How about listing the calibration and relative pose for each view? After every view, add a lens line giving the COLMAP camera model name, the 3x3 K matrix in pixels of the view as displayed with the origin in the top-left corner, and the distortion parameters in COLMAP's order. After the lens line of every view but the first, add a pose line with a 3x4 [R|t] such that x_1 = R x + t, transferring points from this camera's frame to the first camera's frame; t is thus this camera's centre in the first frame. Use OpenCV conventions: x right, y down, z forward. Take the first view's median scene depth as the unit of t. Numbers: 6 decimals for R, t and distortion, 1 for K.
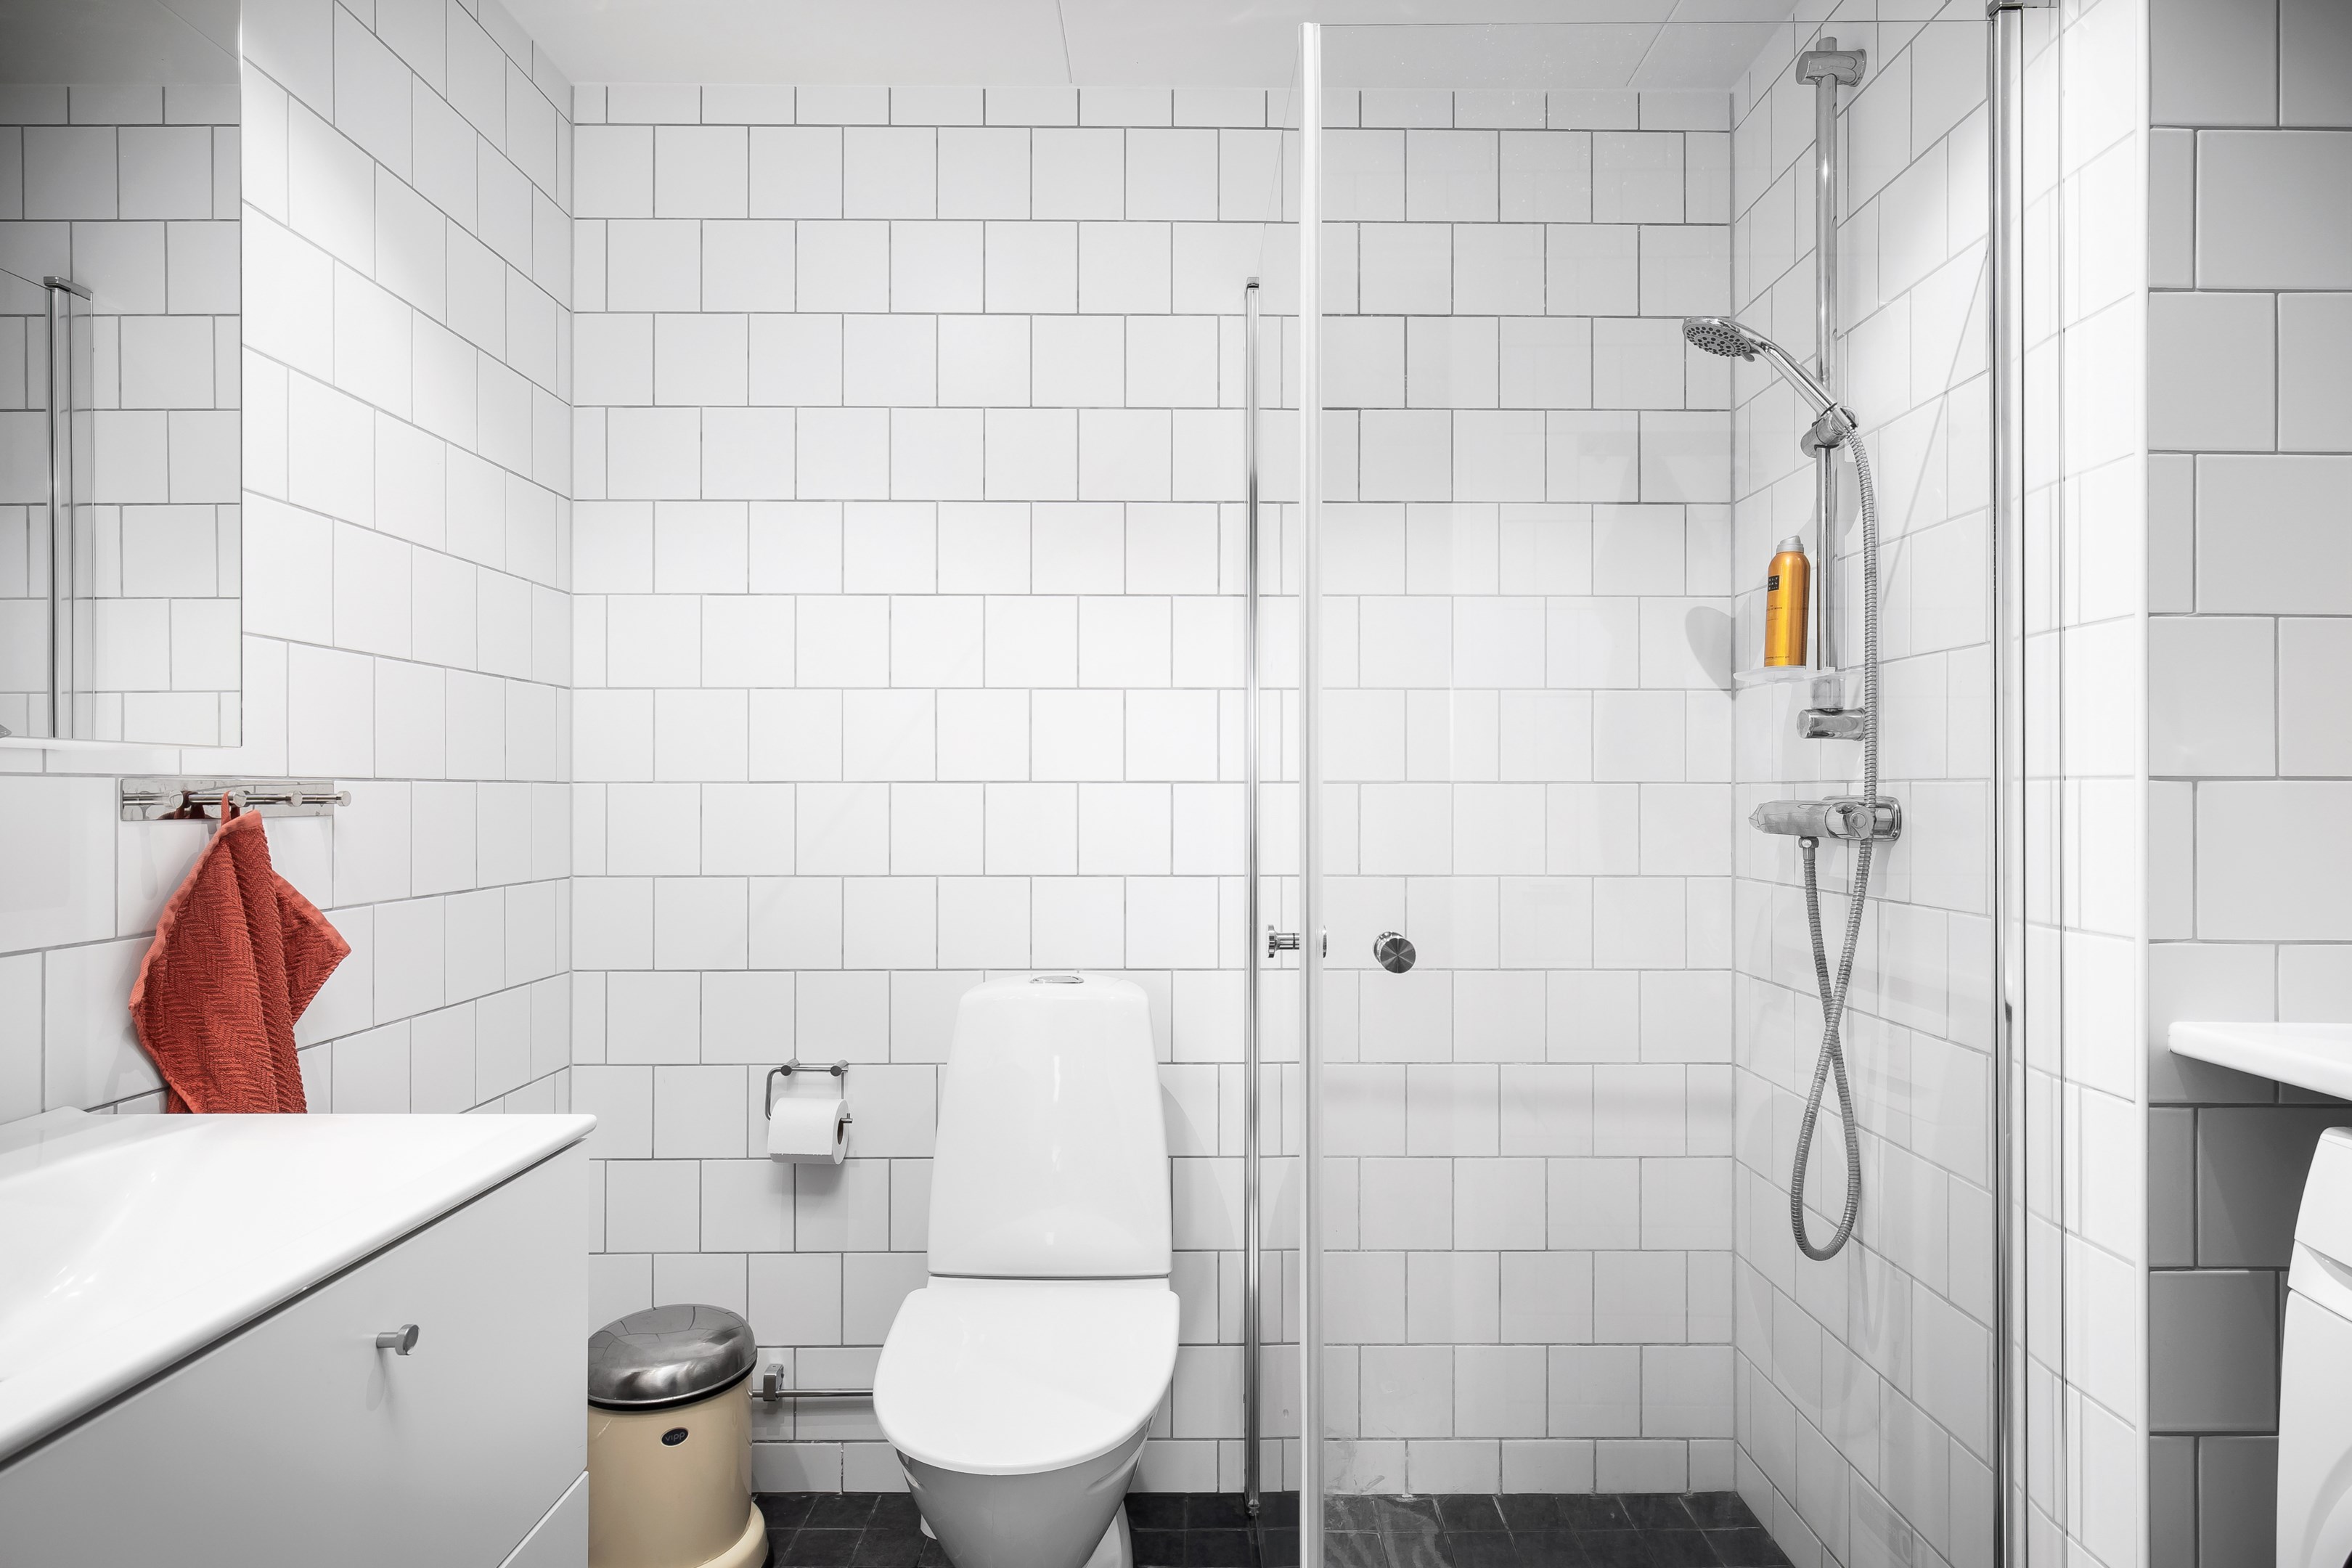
lens RADIAL K [[1310.5, 0, 1181.2], [0, 1310.5, 788.4], [0, 0, 1]] dist [0.001804, -0.001282]
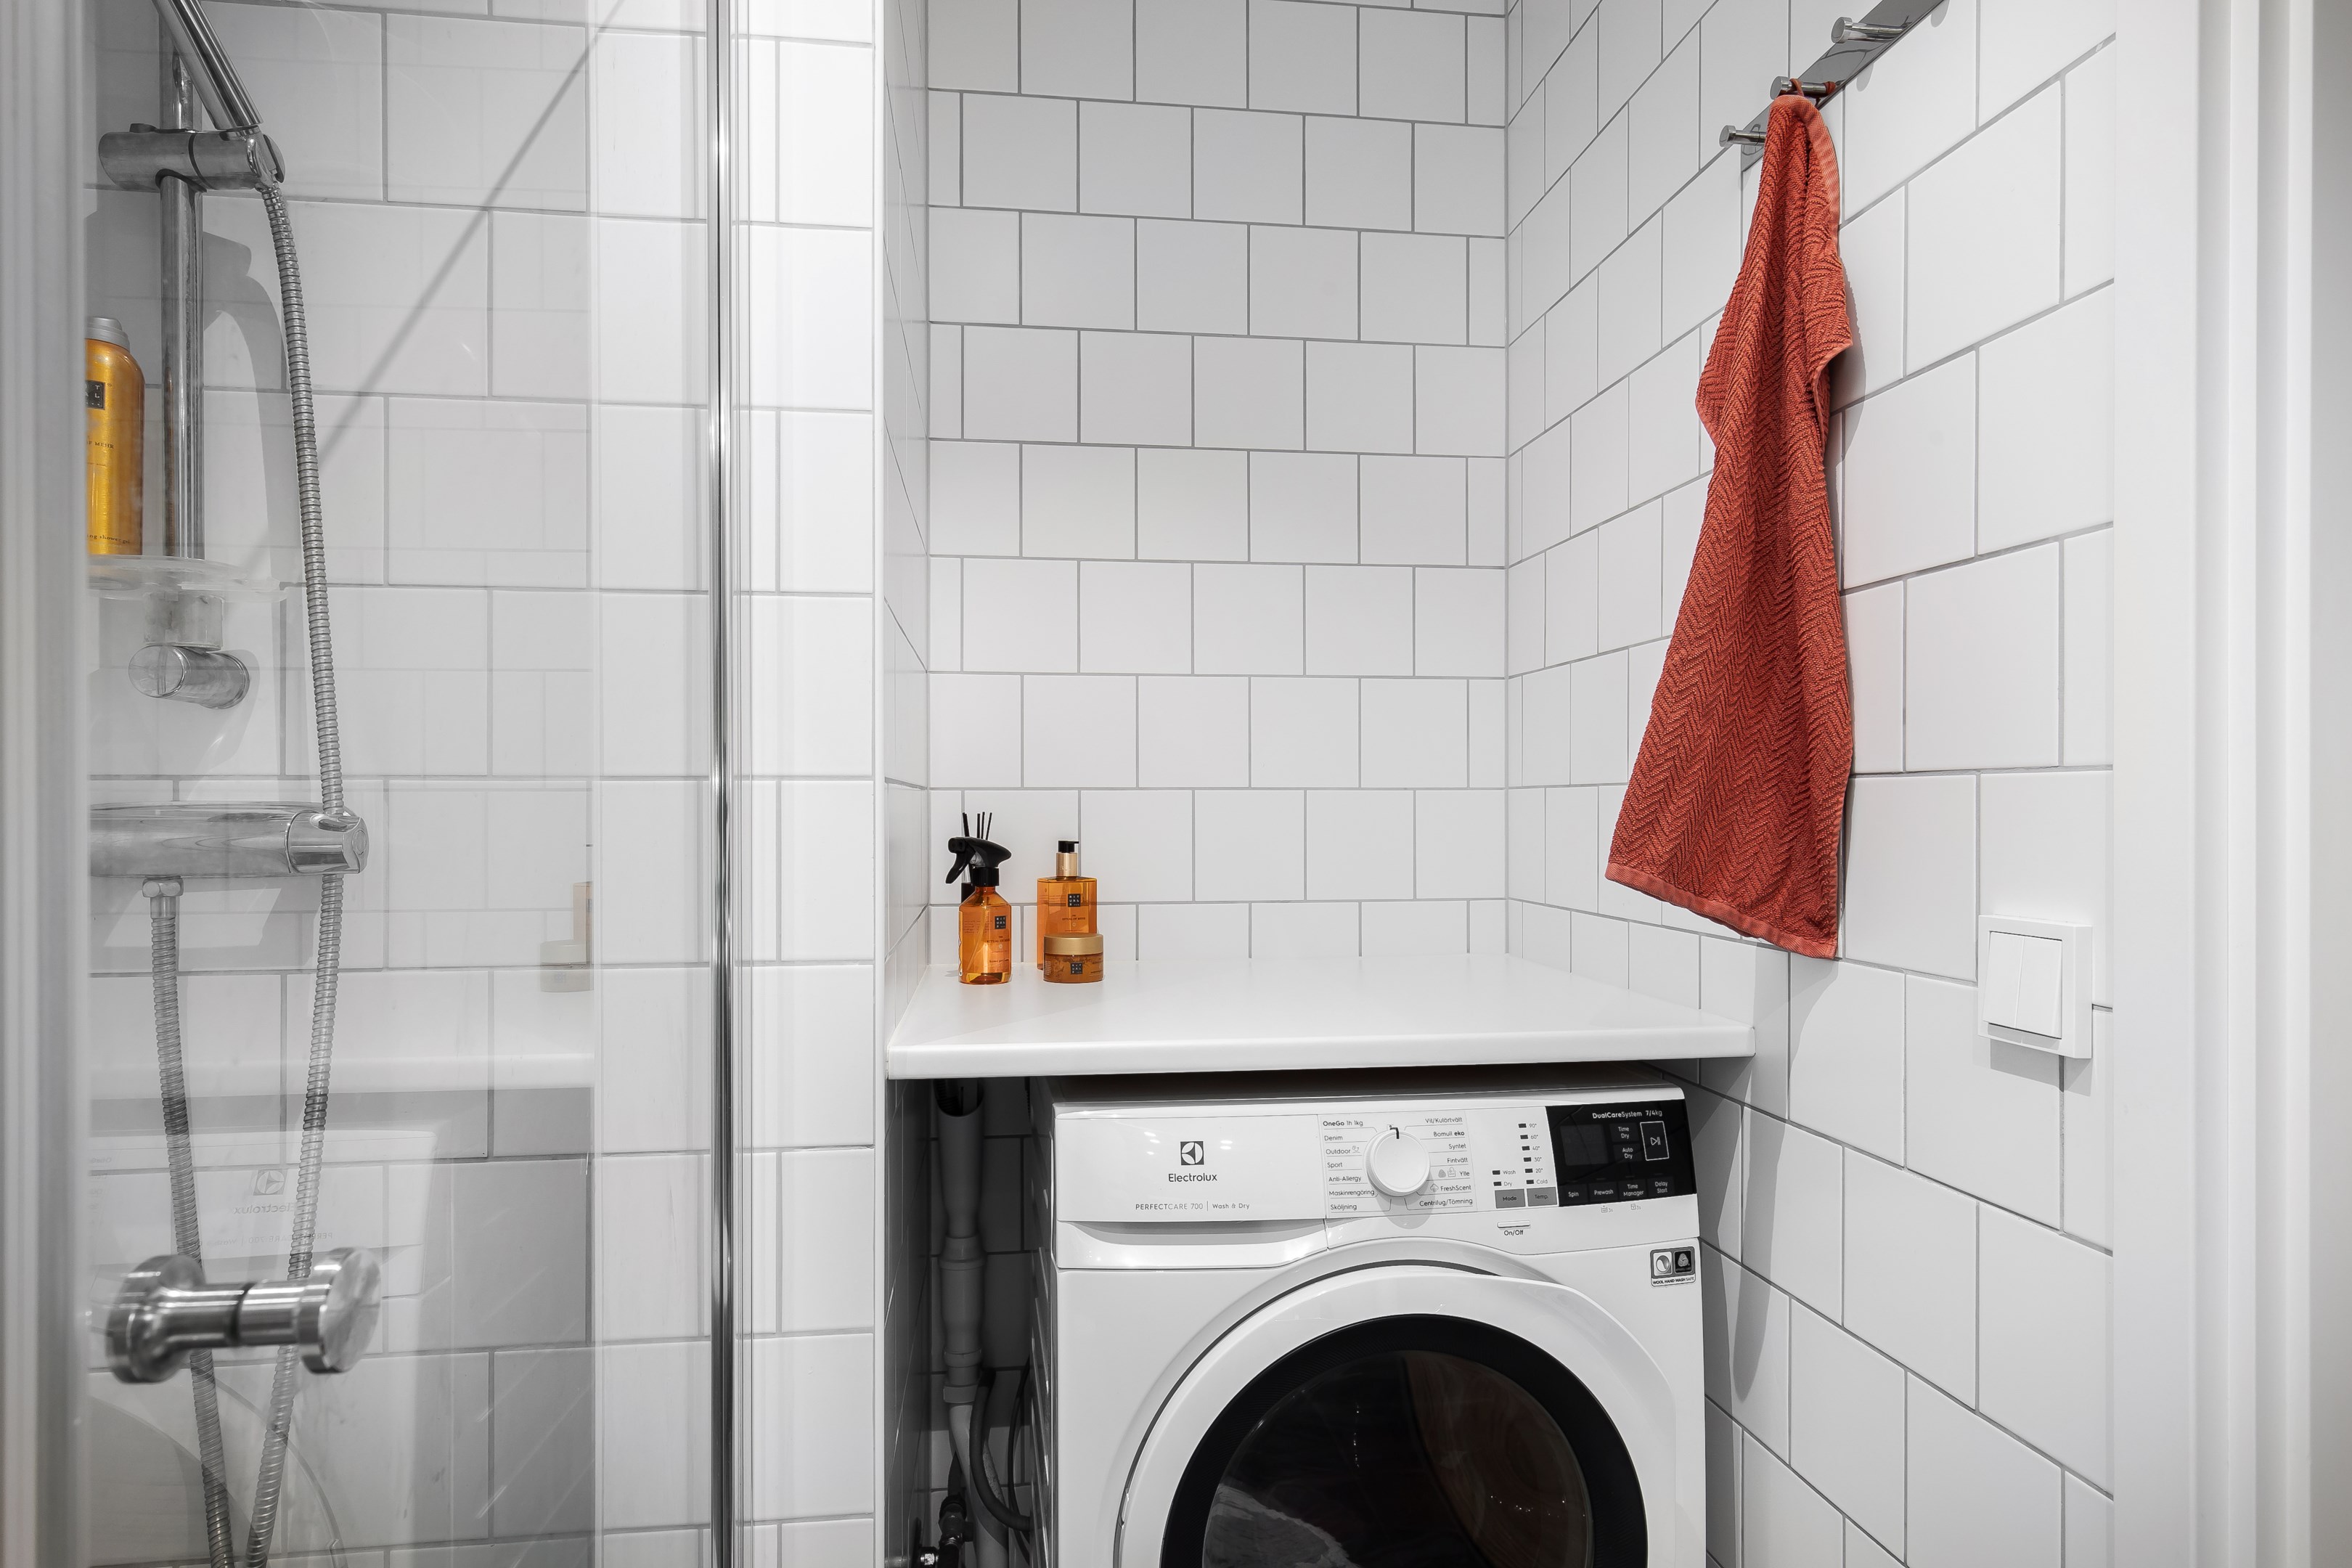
lens RADIAL K [[1310.5, 0, 1177.0], [0, 1310.5, 808.2], [0, 0, 1]] dist [0.001804, -0.001282]
pose [[-0.135505, 0.000697, 0.990776, -0.141182], [-0.000842, 0.999999, -0.000819, 0.010226], [-0.990776, -0.000945, -0.135504, 0.738345]]
